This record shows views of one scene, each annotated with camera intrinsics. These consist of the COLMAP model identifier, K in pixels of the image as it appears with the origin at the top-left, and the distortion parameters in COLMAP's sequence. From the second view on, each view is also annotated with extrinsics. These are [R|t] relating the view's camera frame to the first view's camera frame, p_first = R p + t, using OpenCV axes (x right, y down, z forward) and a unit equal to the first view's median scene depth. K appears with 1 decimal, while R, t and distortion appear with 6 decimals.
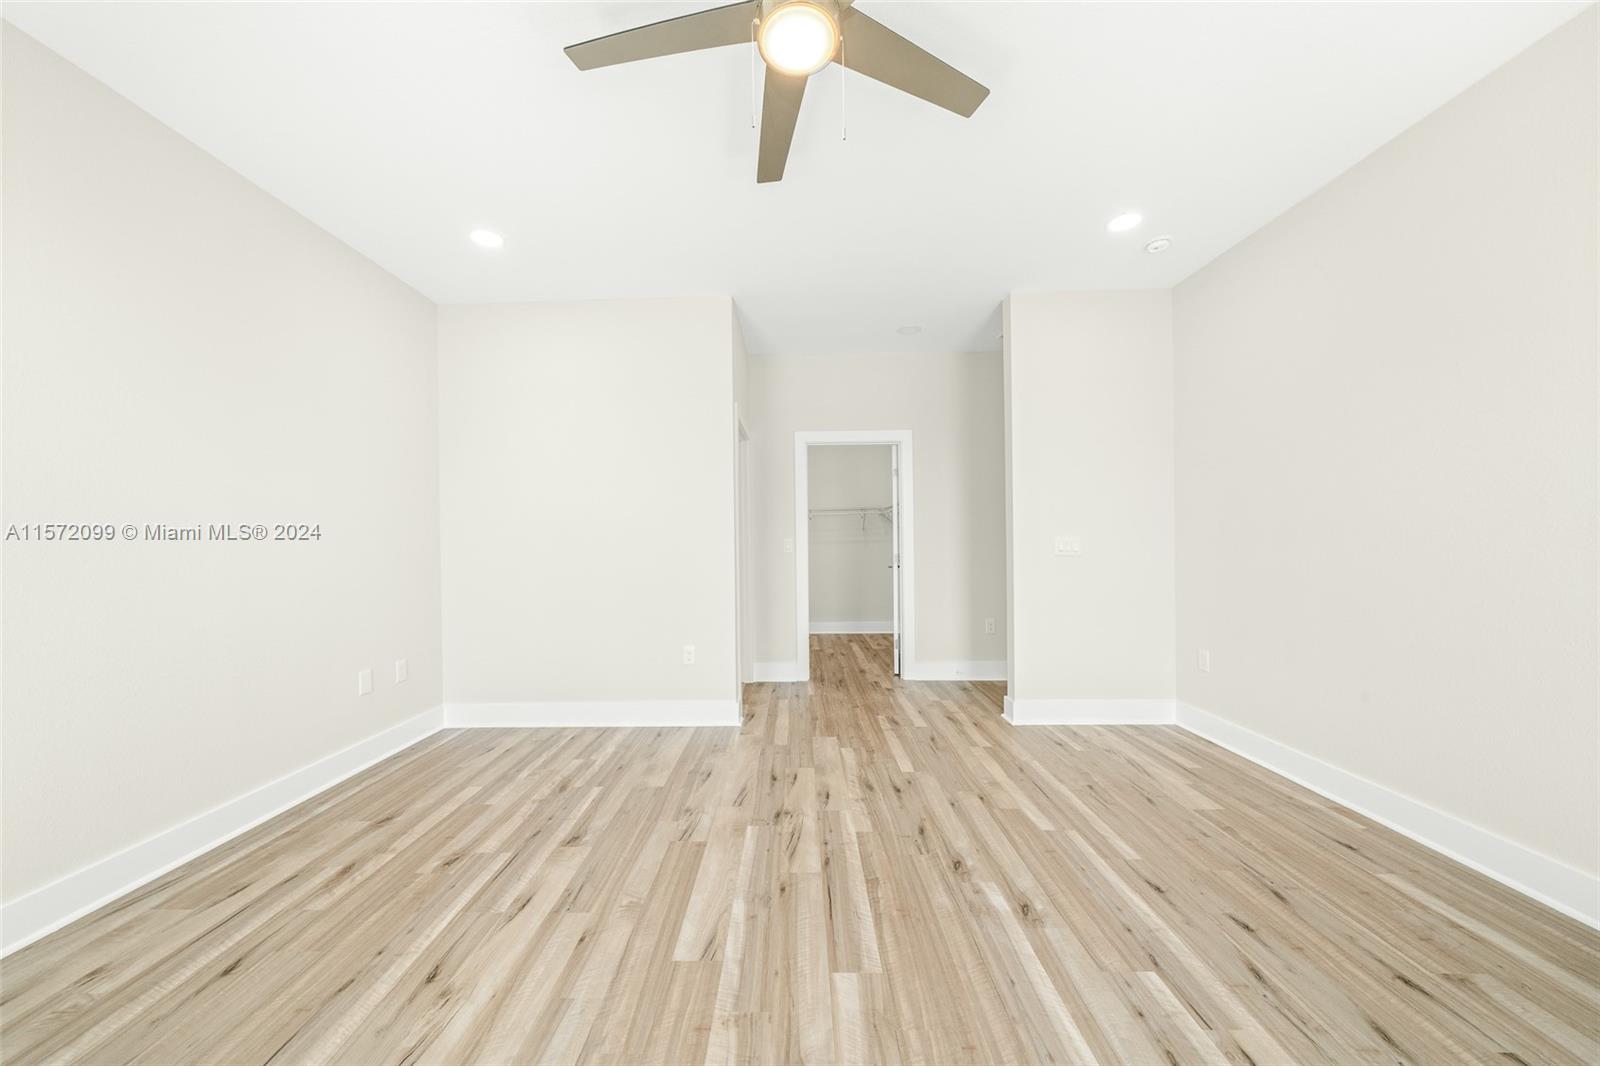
lens RADIAL K [[560.0, 0, 765.0], [0, 560.0, 535.3], [0, 0, 1]] dist [-0.003533, 0.000028]
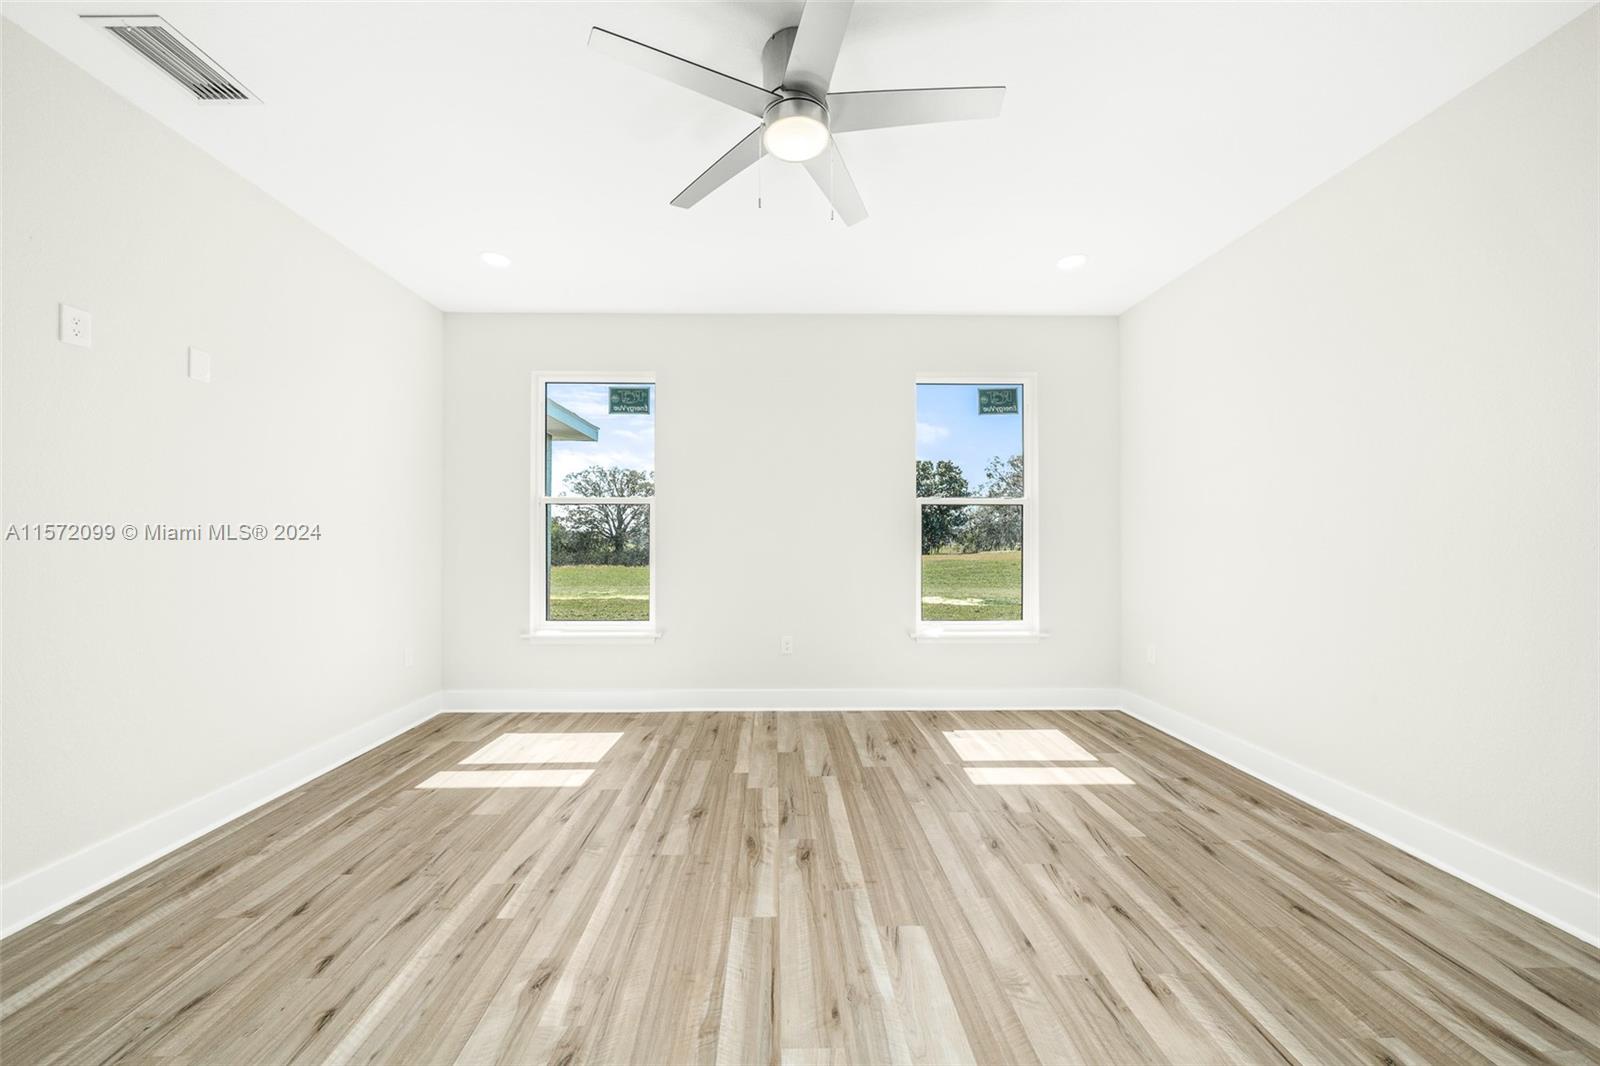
lens RADIAL K [[567.5, 0, 785.6], [0, 567.5, 531.7], [0, 0, 1]] dist [-0.004546, -0.000043]
pose [[-0.997007, 0.007615, -0.076929, 0.120767], [0.009510, 0.999660, -0.024295, 0.014941], [0.076718, -0.024954, -0.996741, 1.418260]]
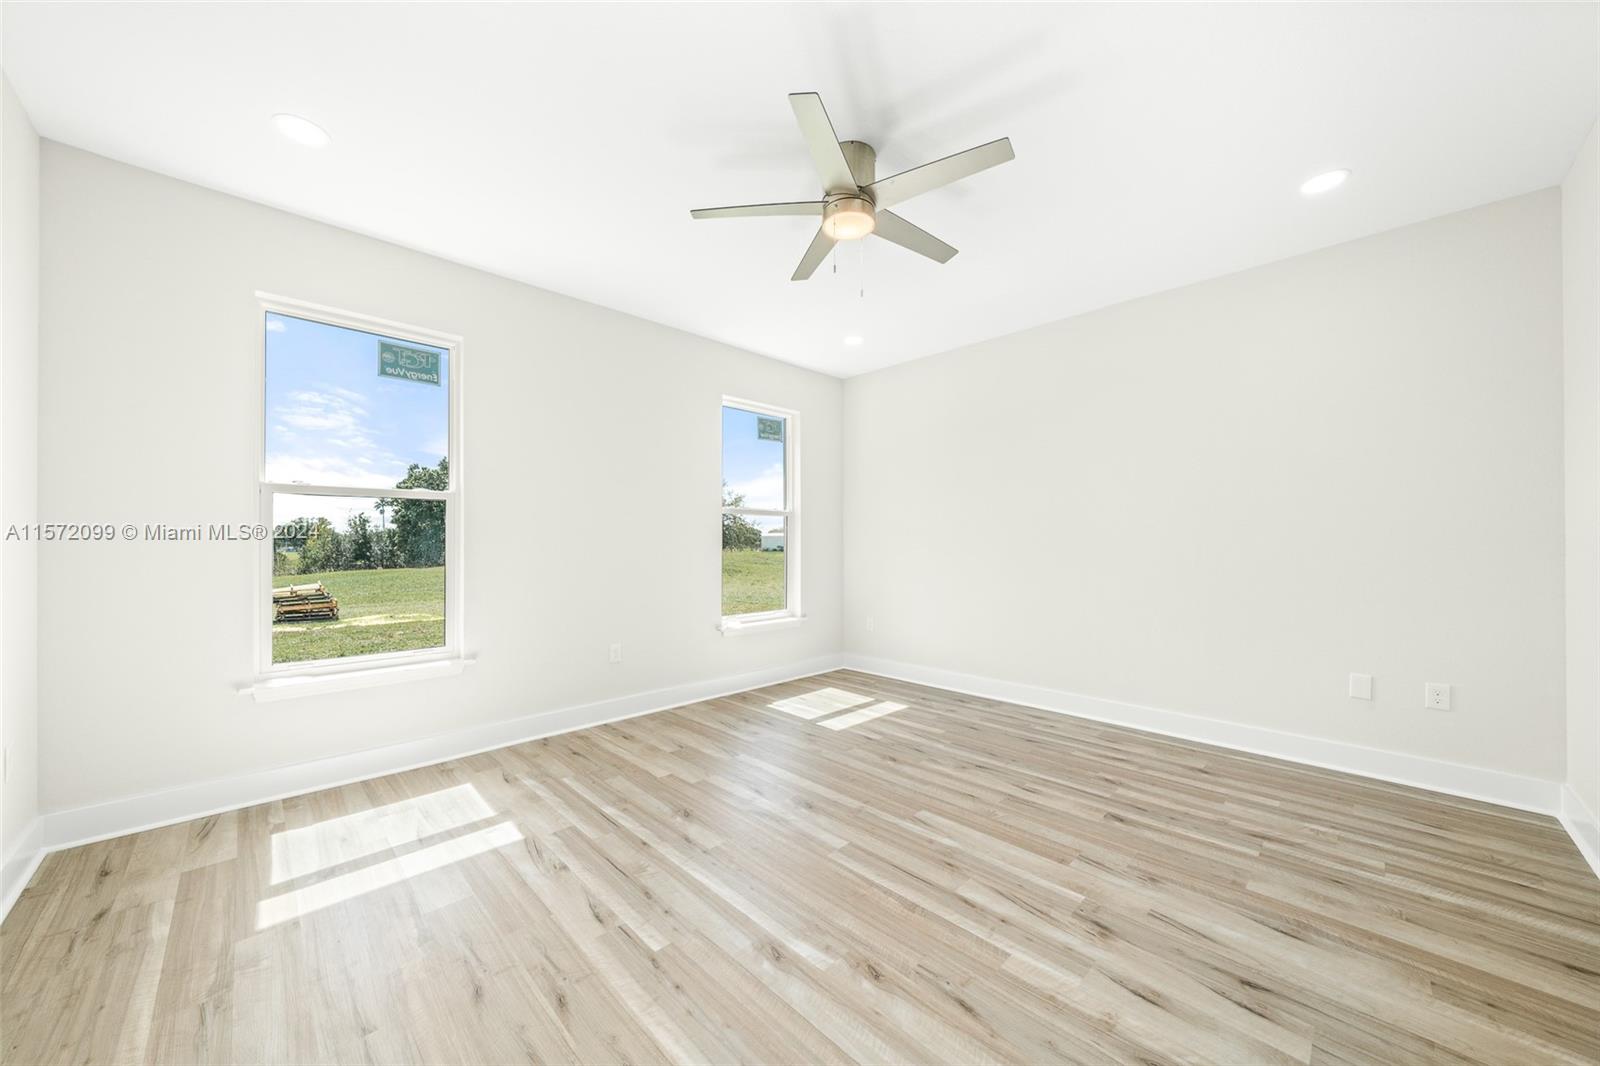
lens RADIAL K [[567.1, 0, 817.6], [0, 567.1, 536.5], [0, 0, 1]] dist [-0.003697, -0.000165]
pose [[-0.661043, -0.000653, -0.750348, 0.832708], [0.014449, 0.999803, -0.013600, 0.005632], [0.750209, -0.019832, -0.660904, 1.253160]]
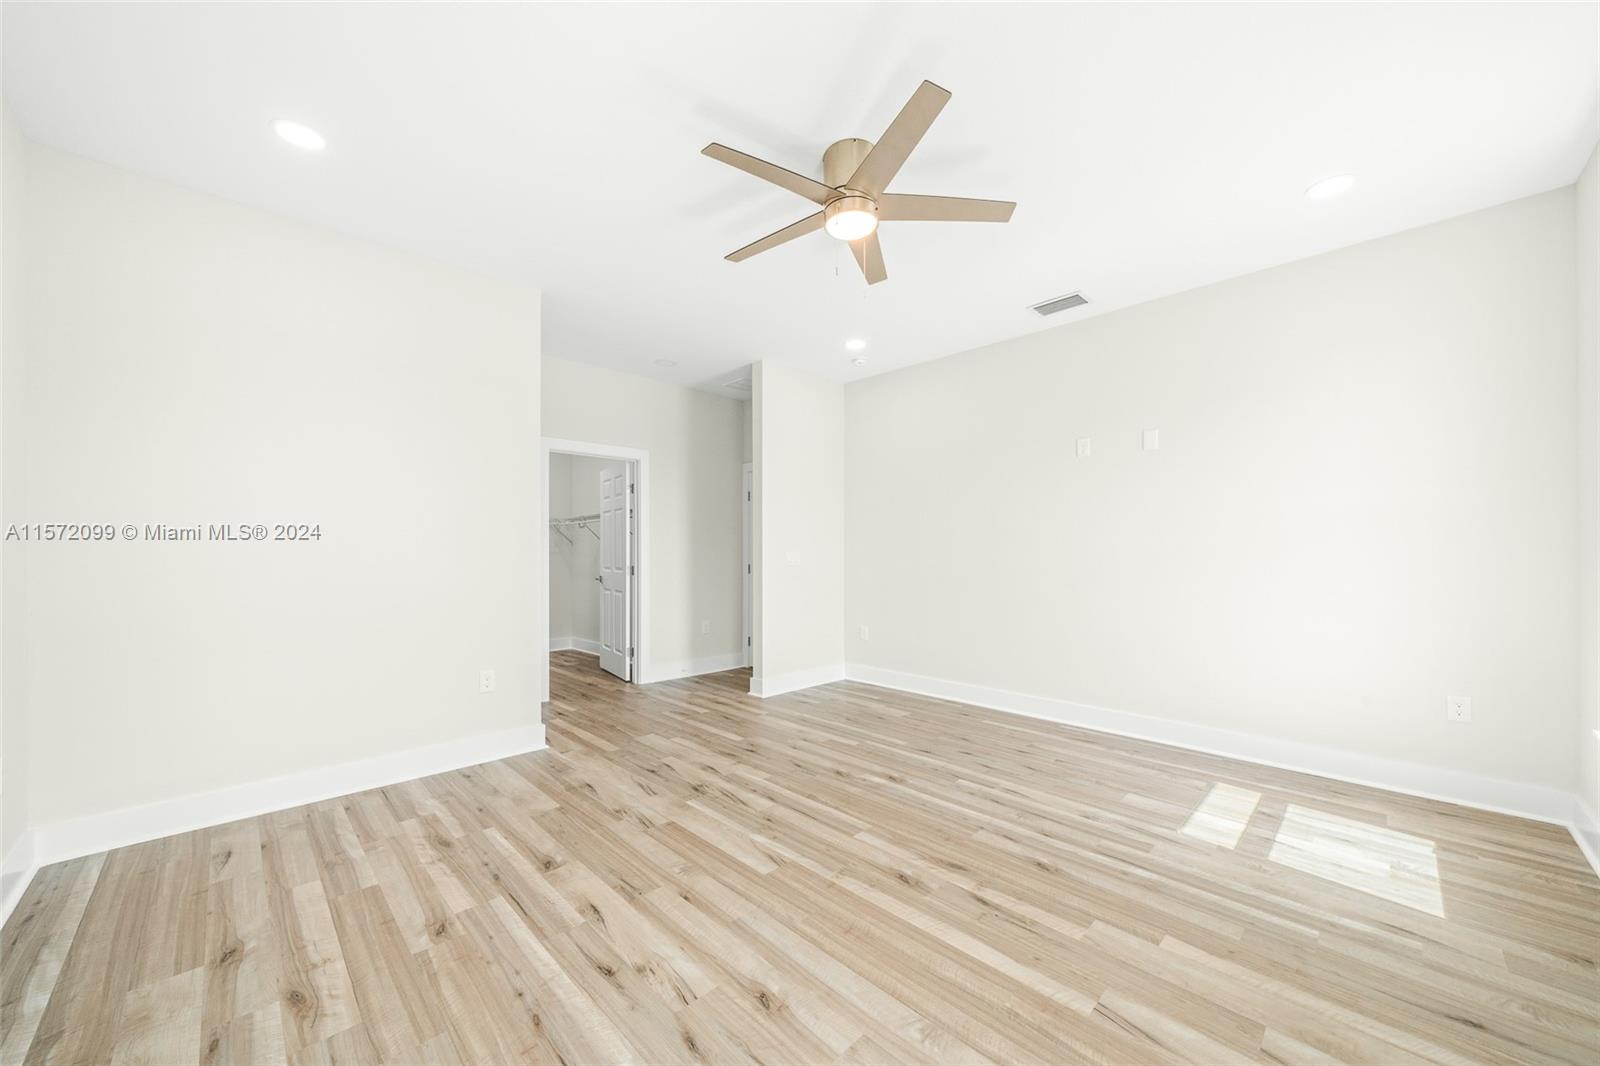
lens RADIAL K [[609.7, 0, 790.5], [0, 609.7, 543.3], [0, 0, 1]] dist [-0.000295, 0.000021]
pose [[0.689916, 0.020073, 0.723611, -0.792187], [-0.013730, 0.999799, -0.014643, 0.005578], [-0.723759, 0.000167, 0.690052, -0.017028]]
